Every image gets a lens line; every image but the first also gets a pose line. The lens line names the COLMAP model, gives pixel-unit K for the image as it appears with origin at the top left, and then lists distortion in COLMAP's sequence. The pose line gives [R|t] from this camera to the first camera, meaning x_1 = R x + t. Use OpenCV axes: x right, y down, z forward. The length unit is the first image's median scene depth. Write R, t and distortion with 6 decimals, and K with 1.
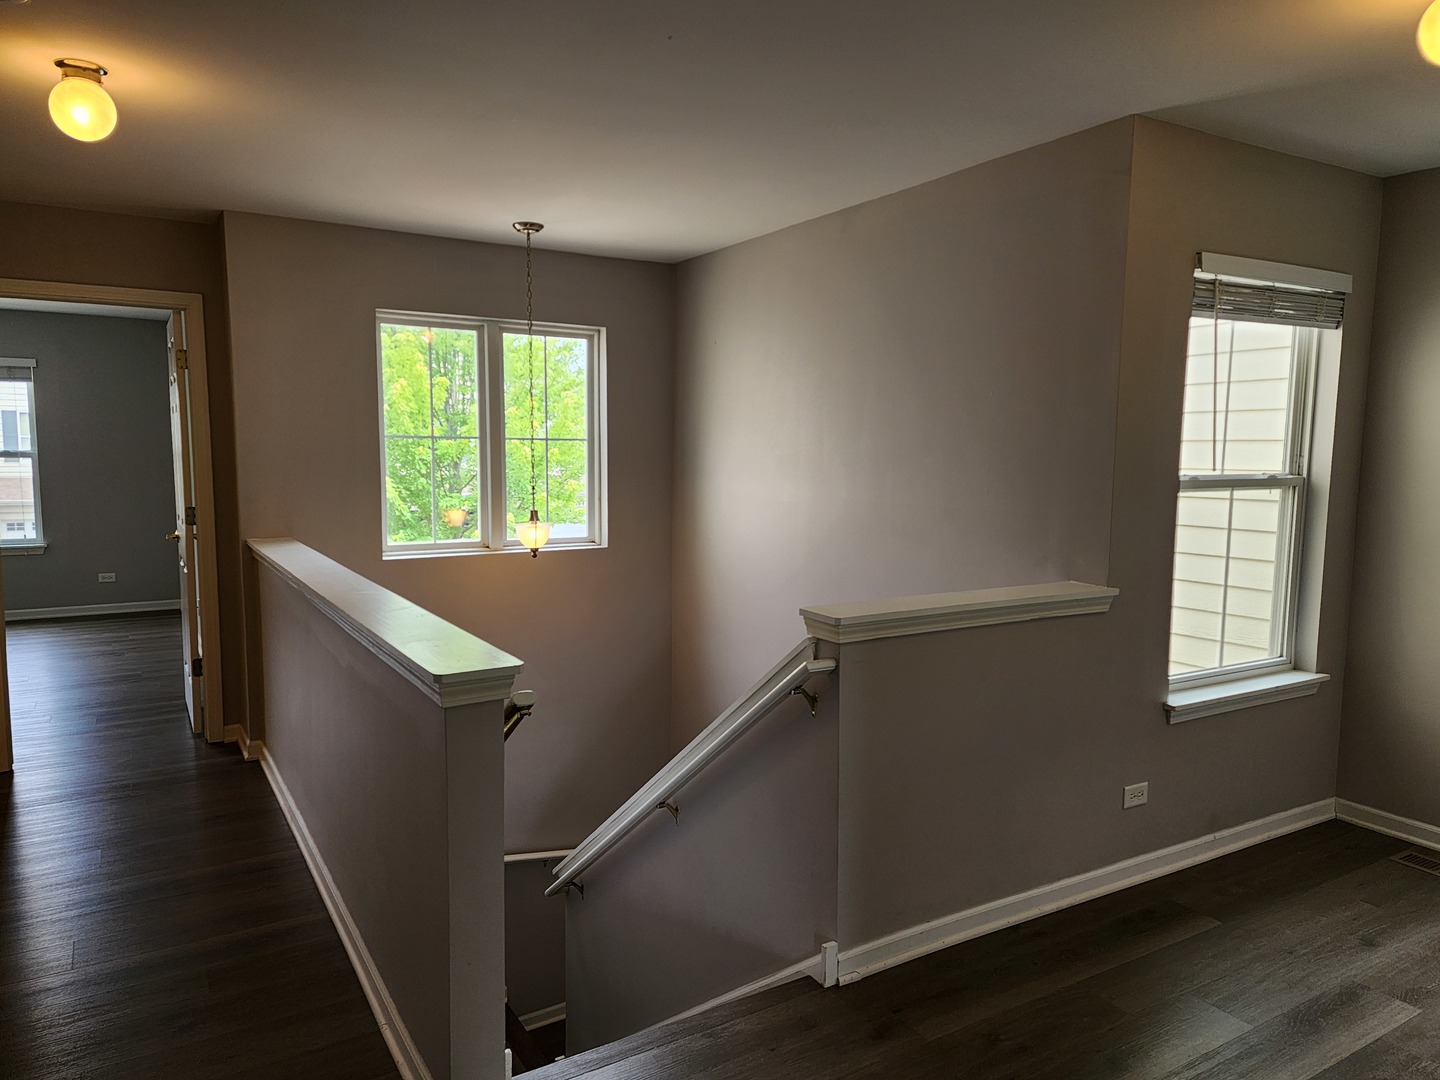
lens RADIAL K [[968.5, 0, 716.6], [0, 968.5, 534.9], [0, 0, 1]] dist [0.084828, -0.076624]
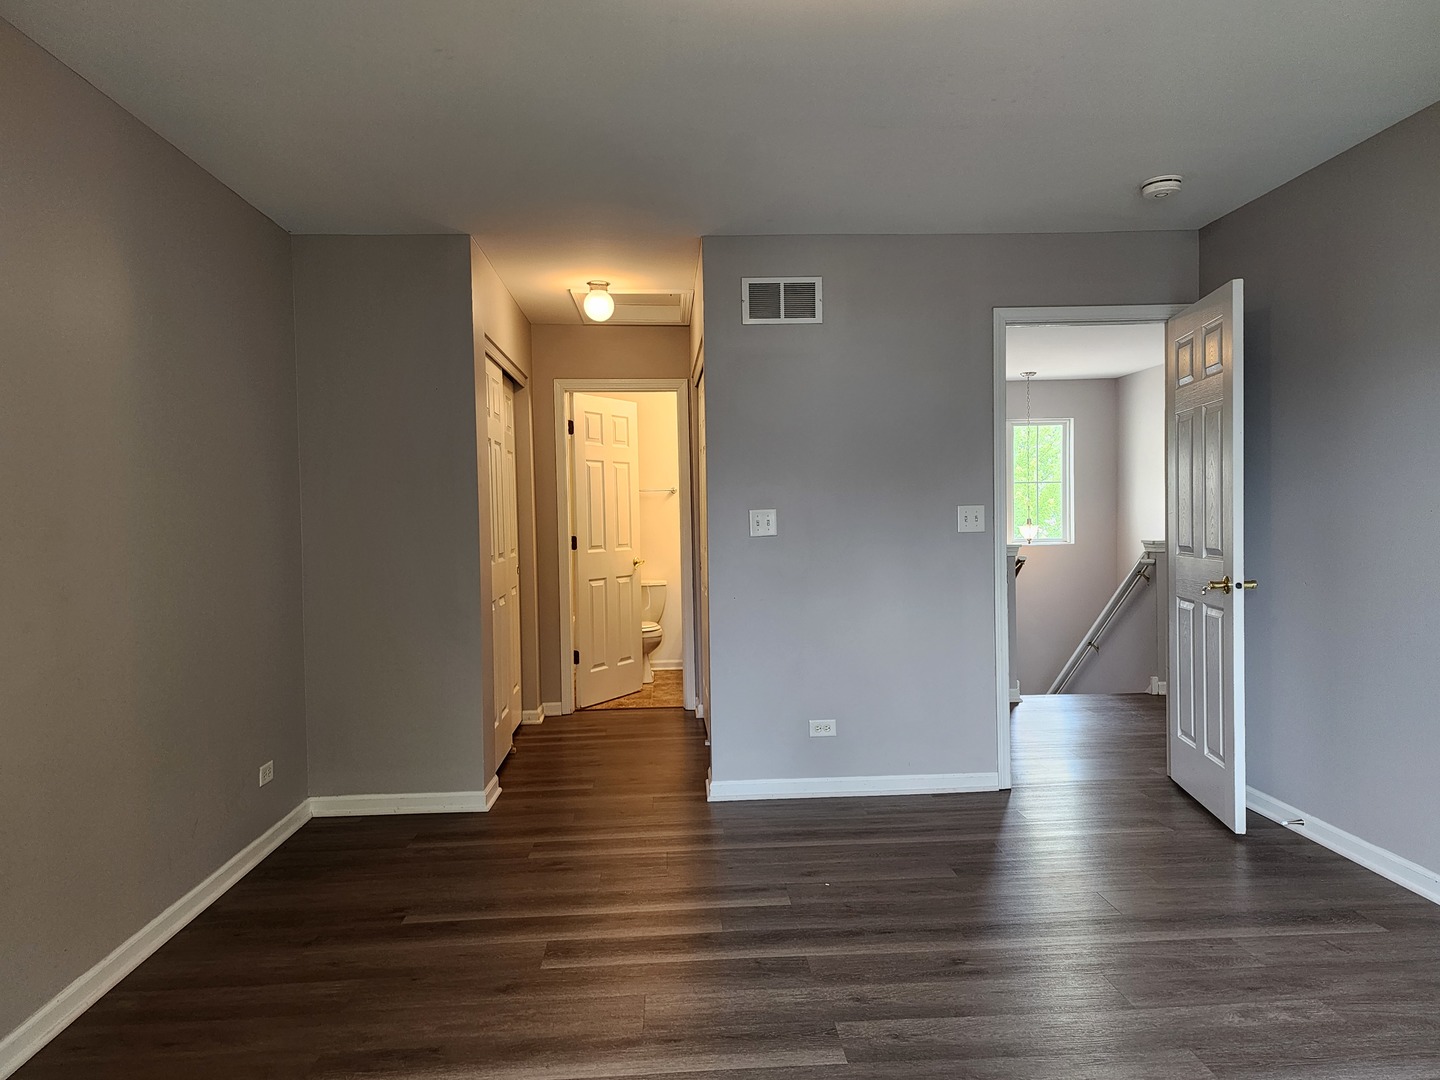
lens RADIAL K [[968.5, 0, 716.6], [0, 968.5, 534.9], [0, 0, 1]] dist [0.084828, -0.076624]
pose [[0.876573, -0.007065, -0.481217, 0.196858], [-0.026164, 0.997714, -0.062307, 0.143384], [0.480558, 0.067207, 0.874384, -0.970936]]
